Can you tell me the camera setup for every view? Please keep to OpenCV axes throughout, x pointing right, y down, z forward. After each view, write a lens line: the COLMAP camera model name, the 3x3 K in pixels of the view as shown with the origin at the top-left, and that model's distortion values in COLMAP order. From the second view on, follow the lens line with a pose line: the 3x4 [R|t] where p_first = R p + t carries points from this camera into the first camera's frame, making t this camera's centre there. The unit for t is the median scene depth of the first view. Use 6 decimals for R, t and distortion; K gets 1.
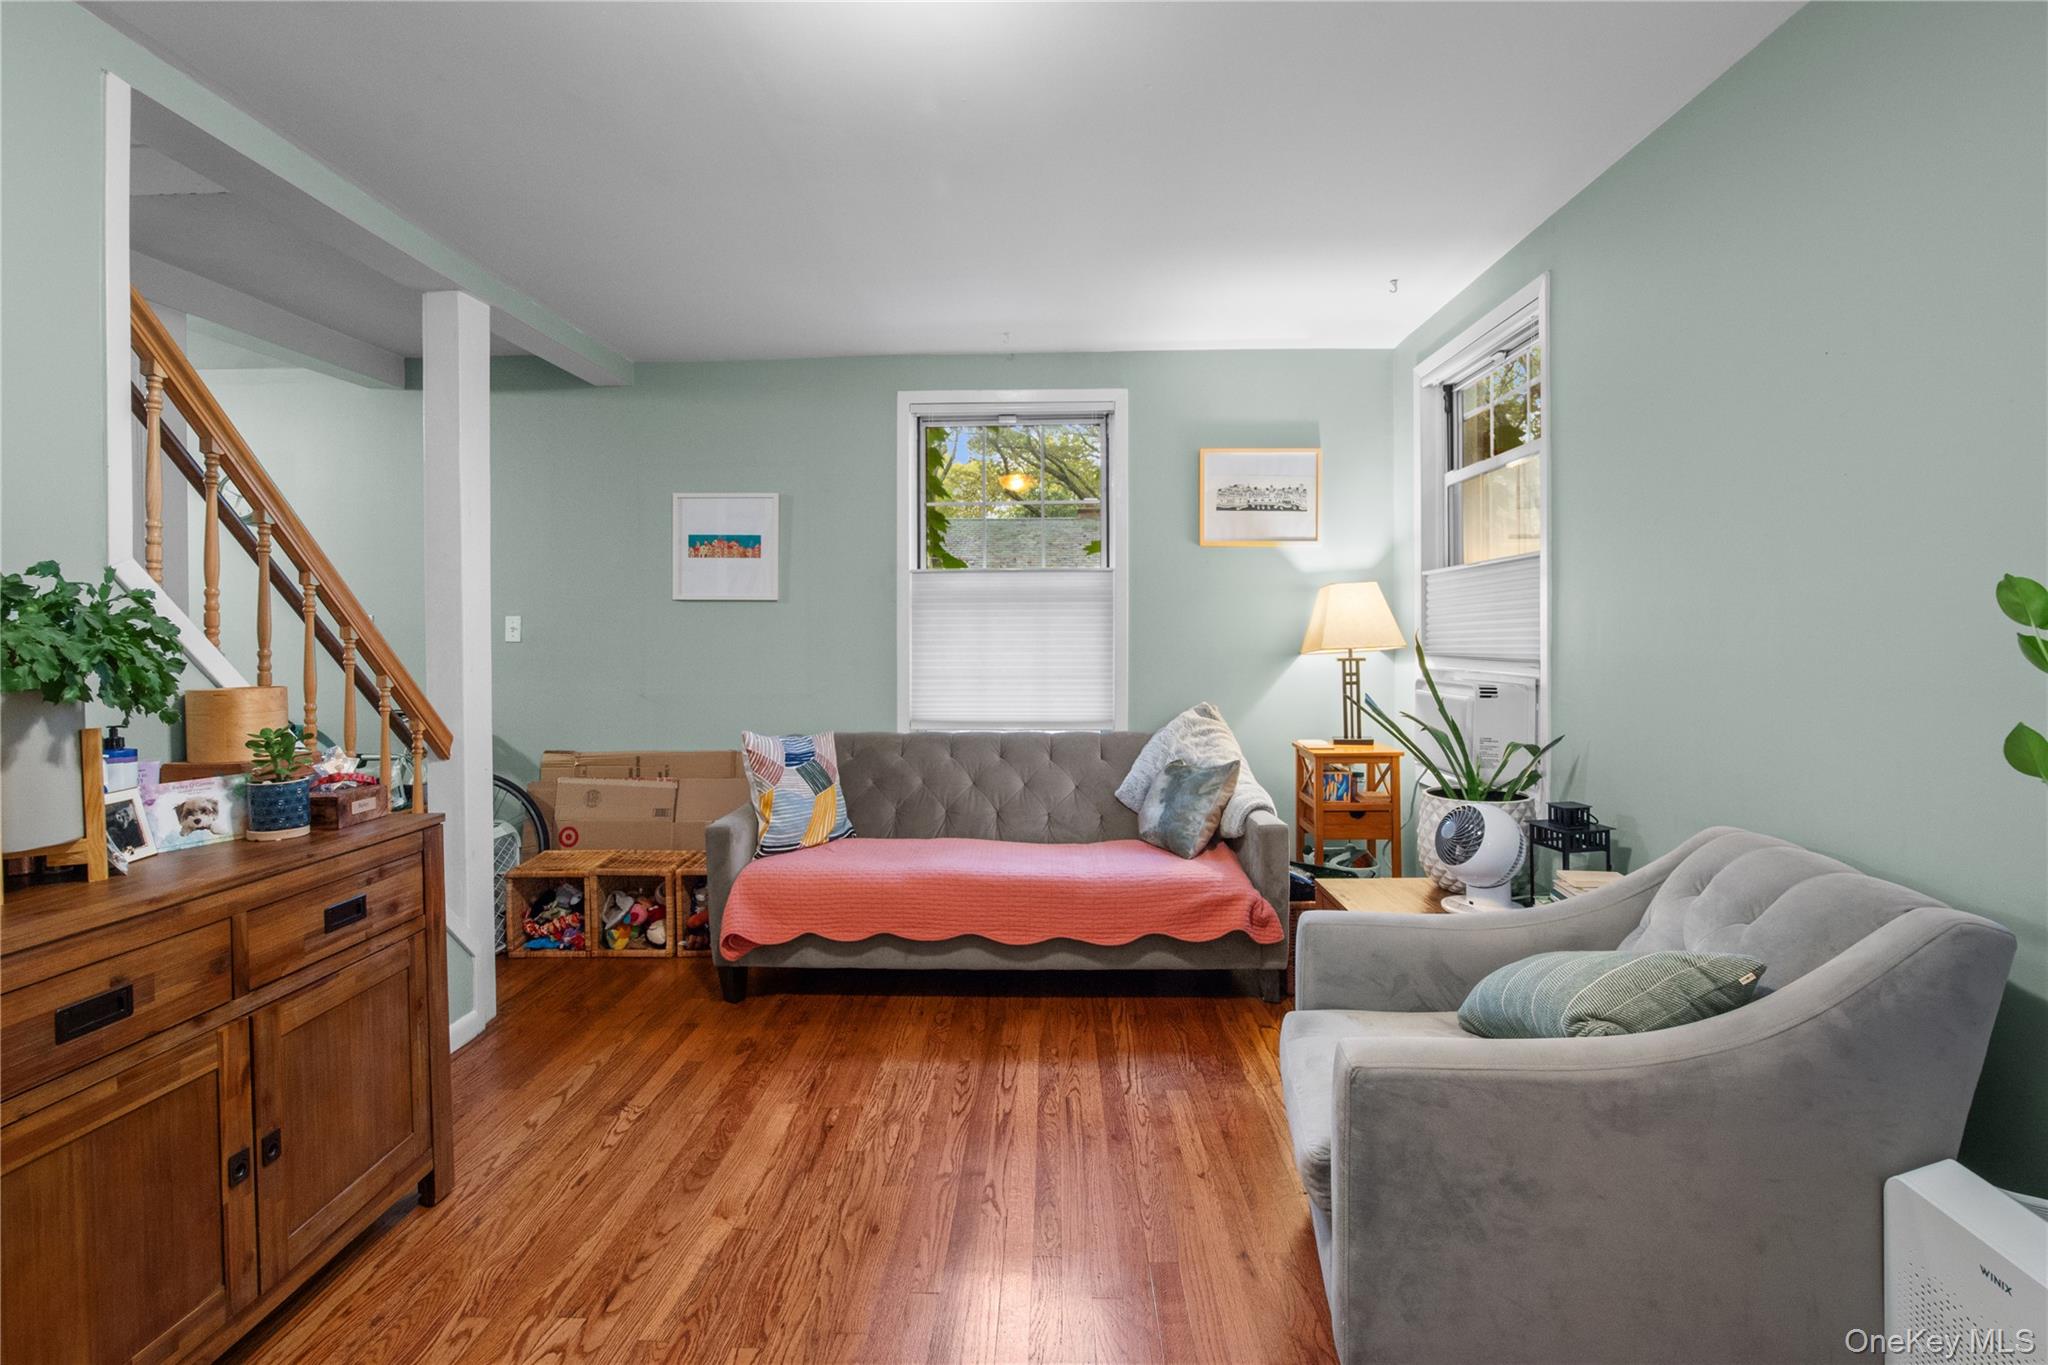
lens RADIAL K [[981.7, 0, 996.6], [0, 981.7, 645.6], [0, 0, 1]] dist [-0.018556, 0.001216]
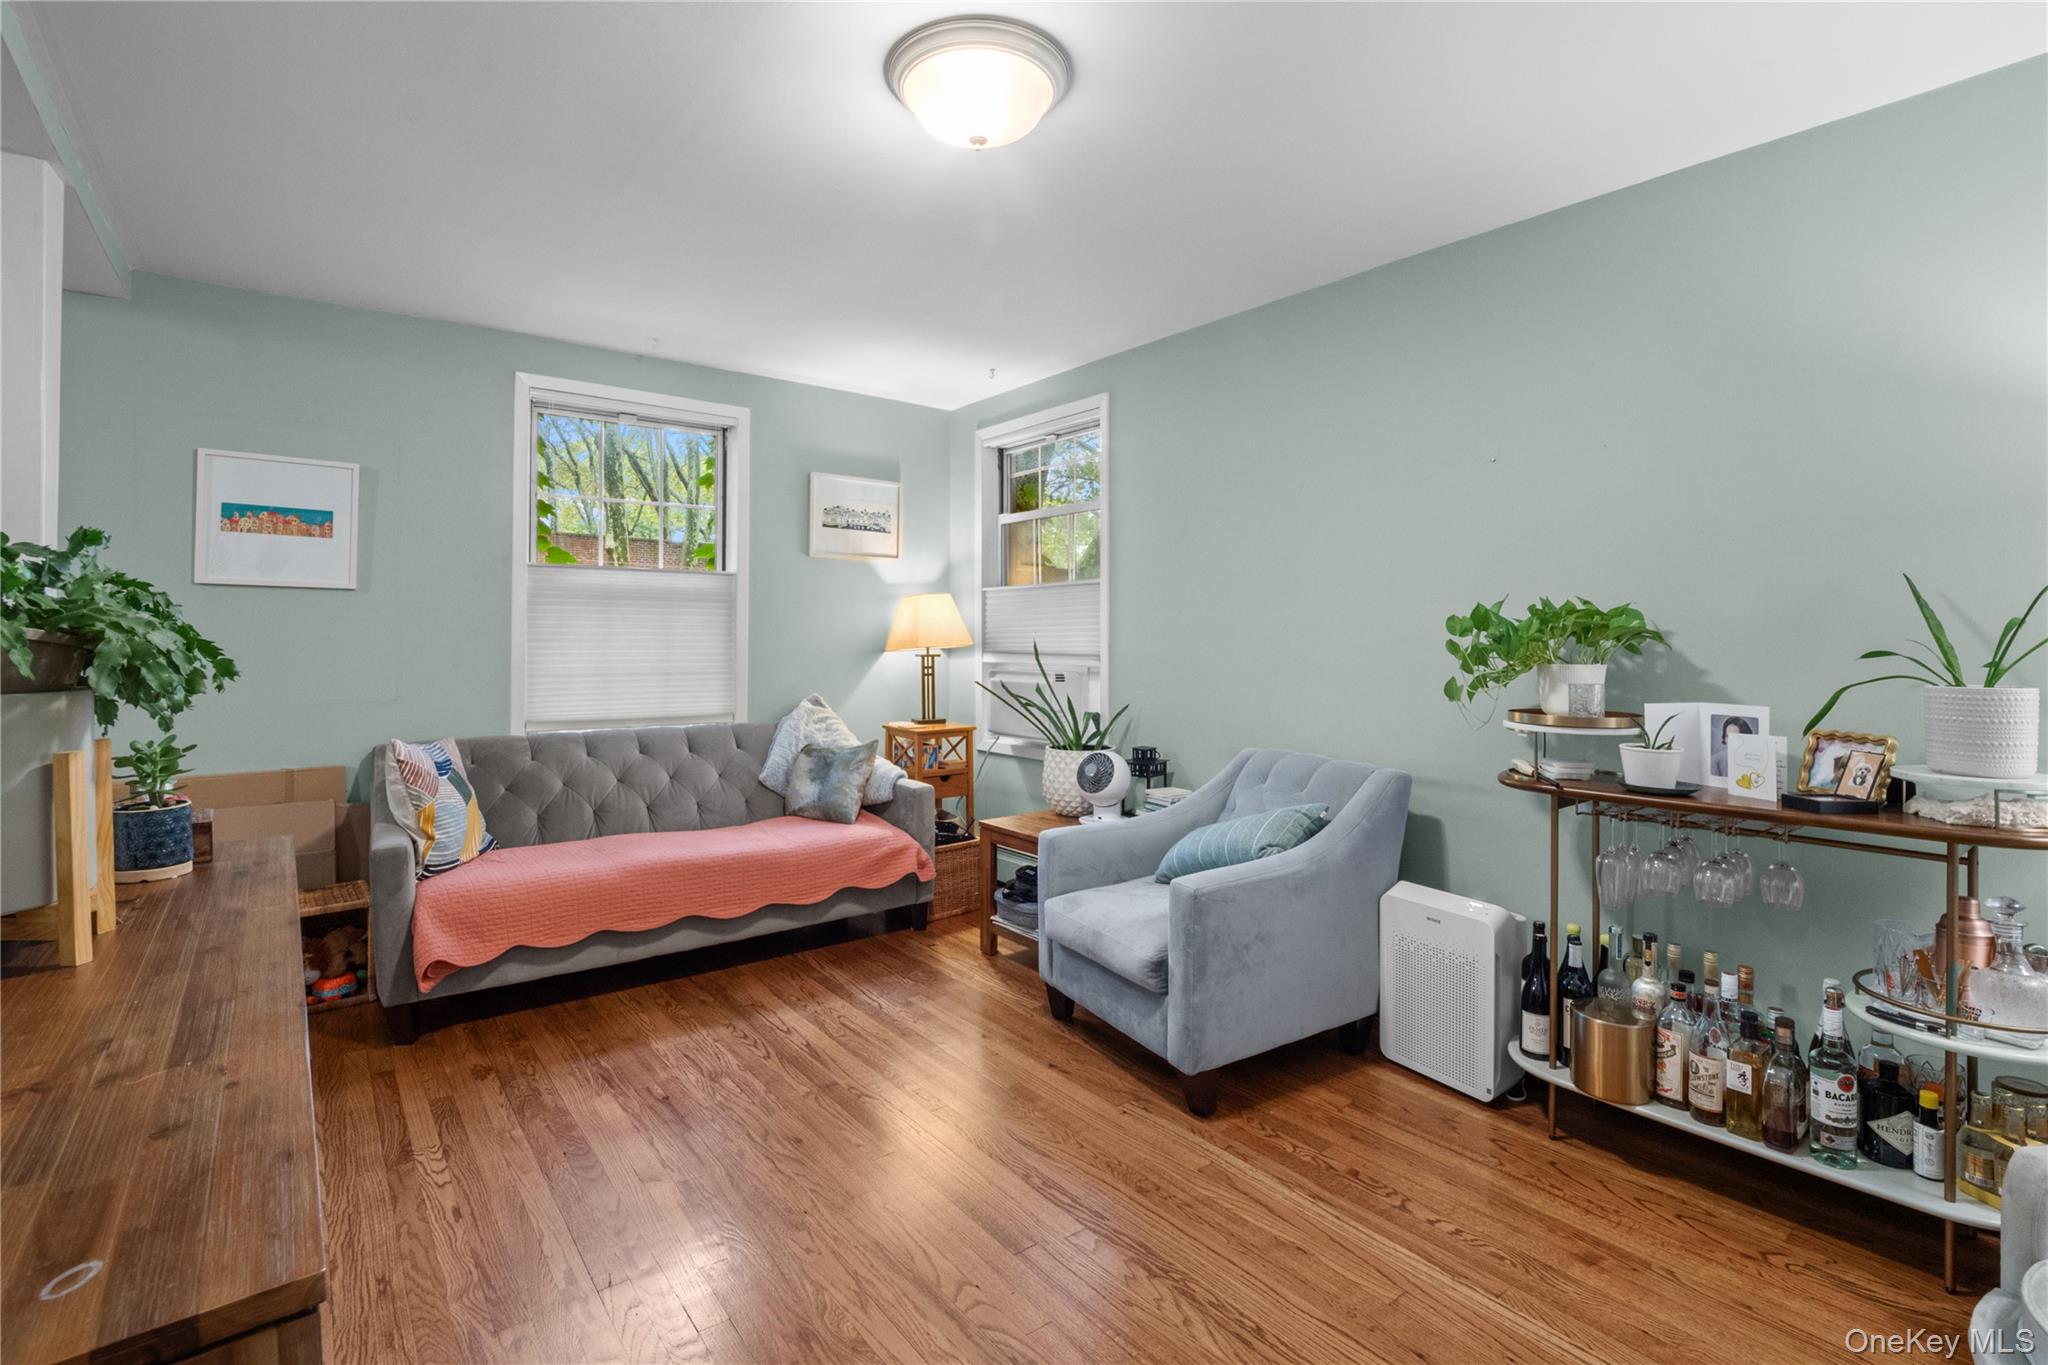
lens RADIAL K [[981.7, 0, 1065.8], [0, 981.7, 637.9], [0, 0, 1]] dist [-0.018556, 0.001216]
pose [[0.743202, 0.008488, 0.669013, -0.398280], [-0.002715, 0.999950, -0.009671, 0.003417], [-0.669062, 0.005371, 0.743188, -0.052911]]
